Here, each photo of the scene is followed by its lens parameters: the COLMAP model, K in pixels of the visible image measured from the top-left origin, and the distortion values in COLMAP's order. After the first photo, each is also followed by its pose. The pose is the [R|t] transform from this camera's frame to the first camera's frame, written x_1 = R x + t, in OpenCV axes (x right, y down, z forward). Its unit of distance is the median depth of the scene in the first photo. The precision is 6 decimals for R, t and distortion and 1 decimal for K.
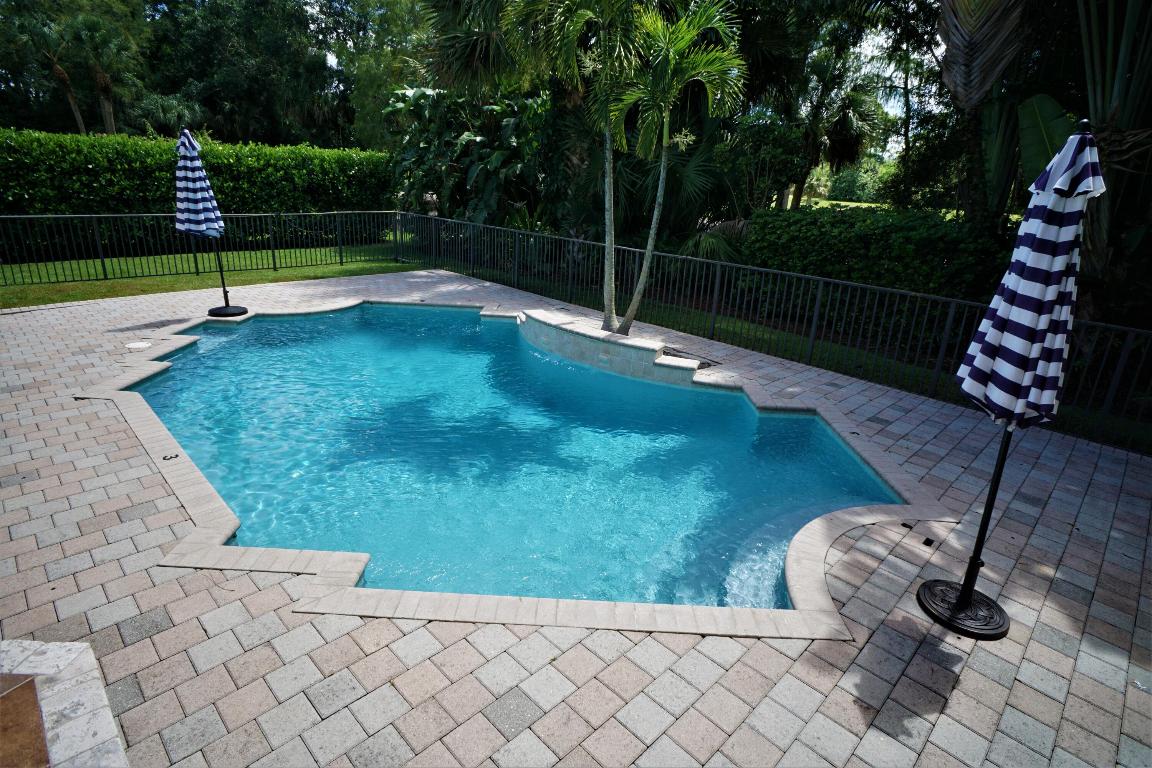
lens RADIAL K [[609.7, 0, 579.3], [0, 609.7, 377.0], [0, 0, 1]] dist [-0.034106, 0.011610]
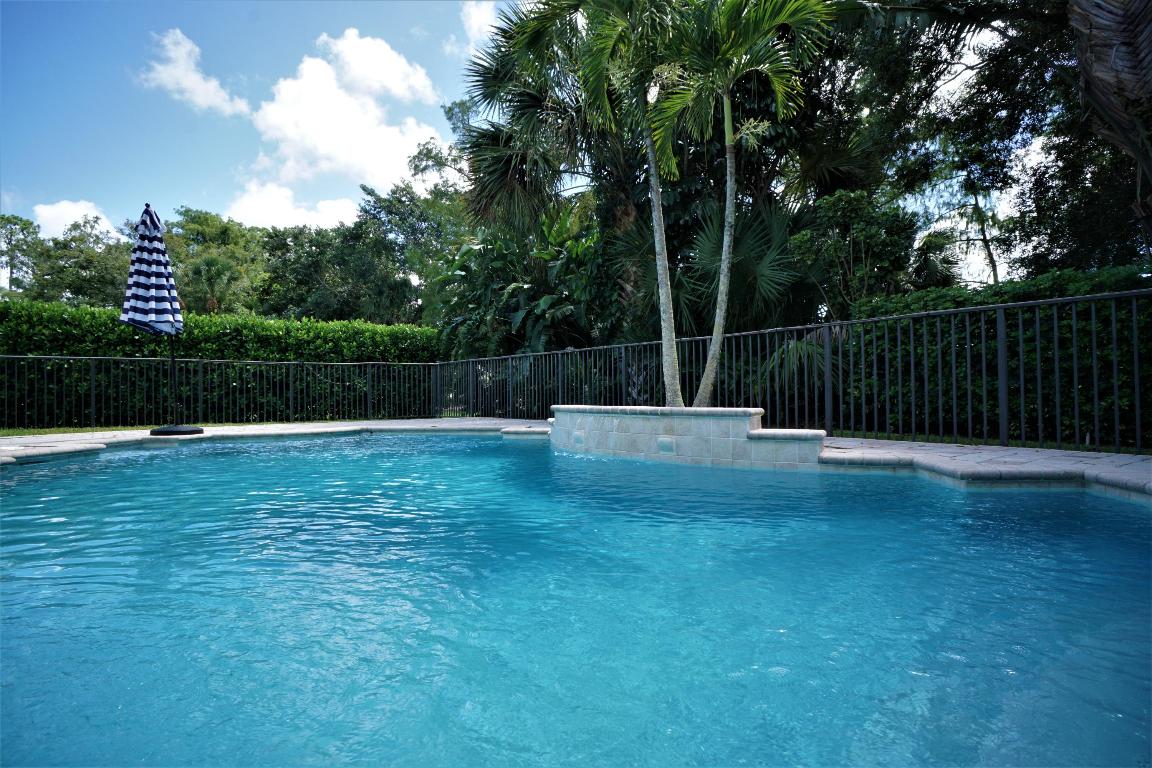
lens RADIAL K [[609.7, 0, 579.3], [0, 609.7, 377.0], [0, 0, 1]] dist [-0.034106, 0.011610]
pose [[0.991152, -0.062790, -0.116943, 0.016375], [0.019316, 0.939888, -0.340935, 0.063495], [0.131320, 0.335660, 0.932785, 0.205999]]
